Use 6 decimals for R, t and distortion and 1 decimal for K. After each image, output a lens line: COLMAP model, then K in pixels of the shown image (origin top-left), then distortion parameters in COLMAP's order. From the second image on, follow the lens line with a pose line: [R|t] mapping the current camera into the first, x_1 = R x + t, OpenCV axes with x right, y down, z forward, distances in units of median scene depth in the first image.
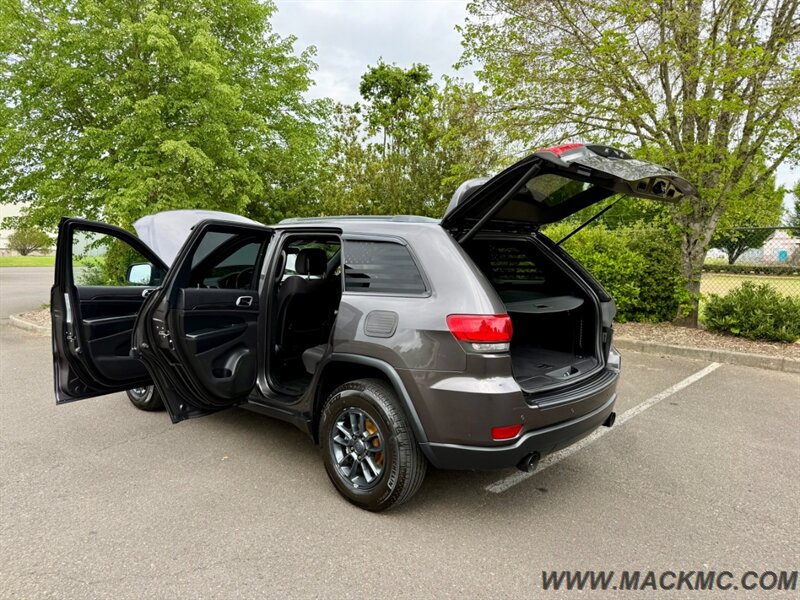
lens RADIAL K [[572.1, 0, 403.0], [0, 572.1, 295.9], [0, 0, 1]] dist [0.010220, -0.019959]
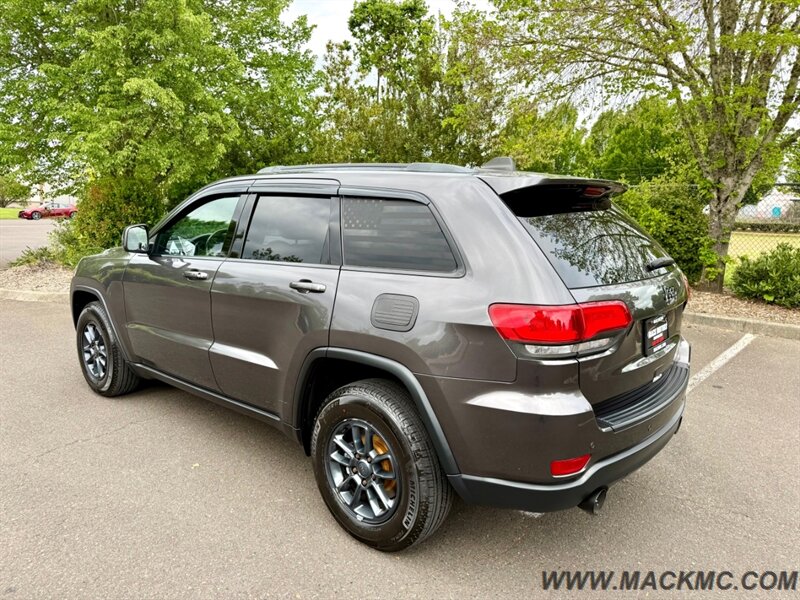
lens RADIAL K [[572.1, 0, 410.4], [0, 572.1, 302.0], [0, 0, 1]] dist [0.010220, -0.019959]
pose [[0.999502, -0.000171, 0.031563, -0.017294], [-0.002660, 0.995971, 0.089632, -0.012986], [-0.031451, -0.089671, 0.995475, 0.113606]]
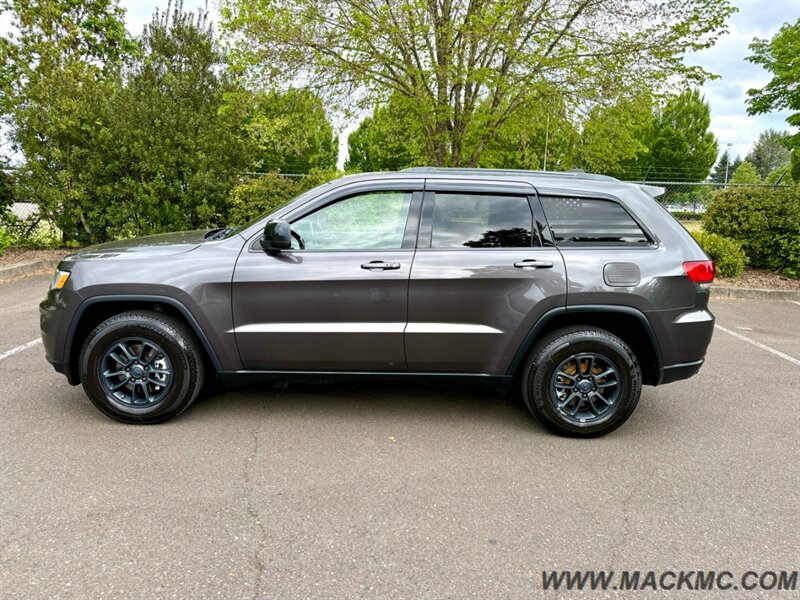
lens RADIAL K [[572.1, 0, 404.5], [0, 572.1, 298.0], [0, 0, 1]] dist [0.010220, -0.019959]
pose [[0.726894, -0.104422, 0.678764, -0.476430], [0.026699, 0.991922, 0.124007, -0.024383], [-0.686230, -0.072017, 0.723811, 0.200743]]
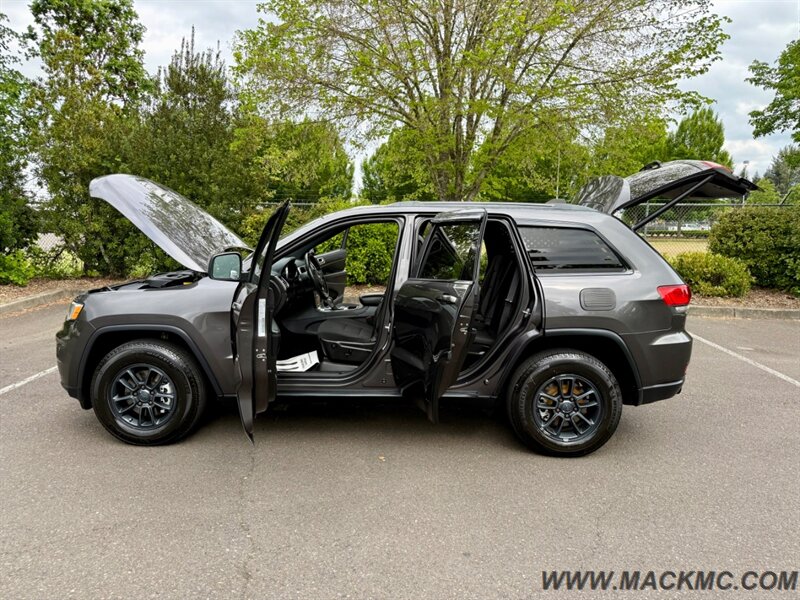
lens RADIAL K [[572.1, 0, 400.5], [0, 572.1, 296.2], [0, 0, 1]] dist [0.010220, -0.019959]
pose [[0.749887, -0.085163, 0.656061, -0.476674], [0.043473, 0.995880, 0.079584, -0.029704], [-0.660136, -0.031158, 0.750500, 0.162372]]
